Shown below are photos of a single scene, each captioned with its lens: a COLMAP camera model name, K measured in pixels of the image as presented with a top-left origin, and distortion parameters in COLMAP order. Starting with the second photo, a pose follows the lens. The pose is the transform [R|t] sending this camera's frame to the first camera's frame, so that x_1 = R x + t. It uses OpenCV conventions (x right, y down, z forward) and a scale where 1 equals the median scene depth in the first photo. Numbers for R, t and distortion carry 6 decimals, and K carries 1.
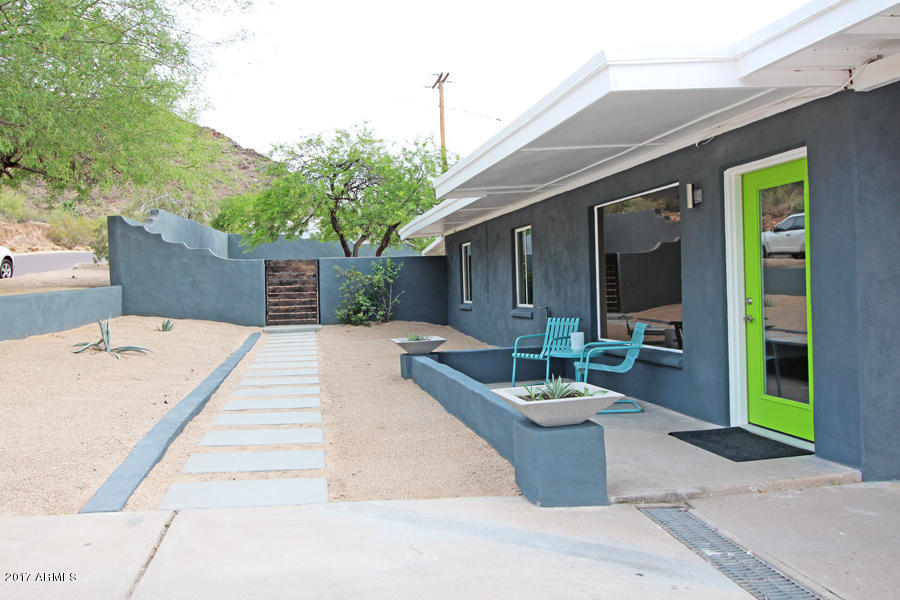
lens RADIAL K [[713.7, 0, 450.0], [0, 713.7, 300.0], [0, 0, 1]] dist [0.004570, -0.000073]
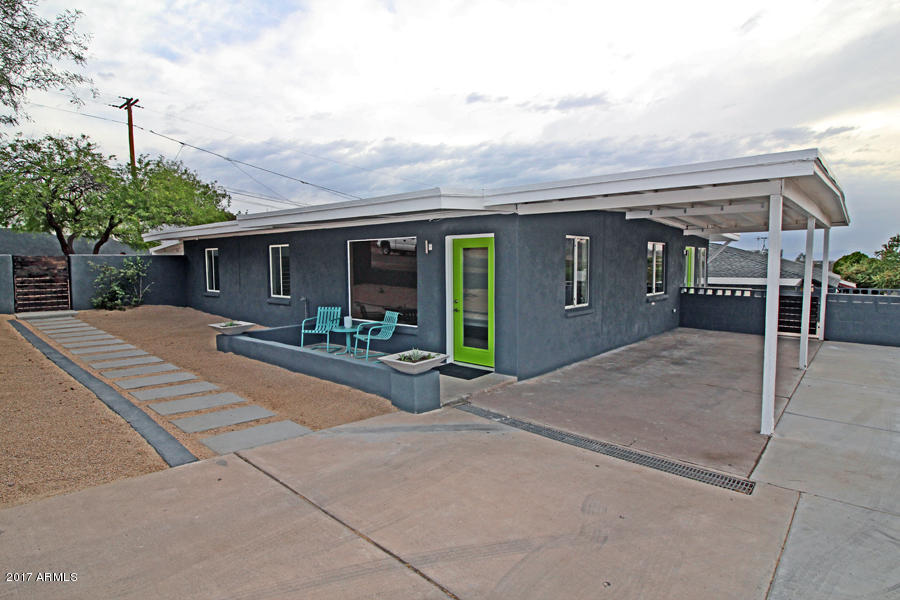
lens RADIAL K [[489.0, 0, 450.0], [0, 489.0, 300.0], [0, 0, 1]] dist [-0.001575, -0.000579]
pose [[0.799277, -0.024704, 0.600455, -0.315798], [-0.006435, 0.998746, 0.049655, -0.052127], [-0.600929, -0.043552, 0.798115, -0.076441]]
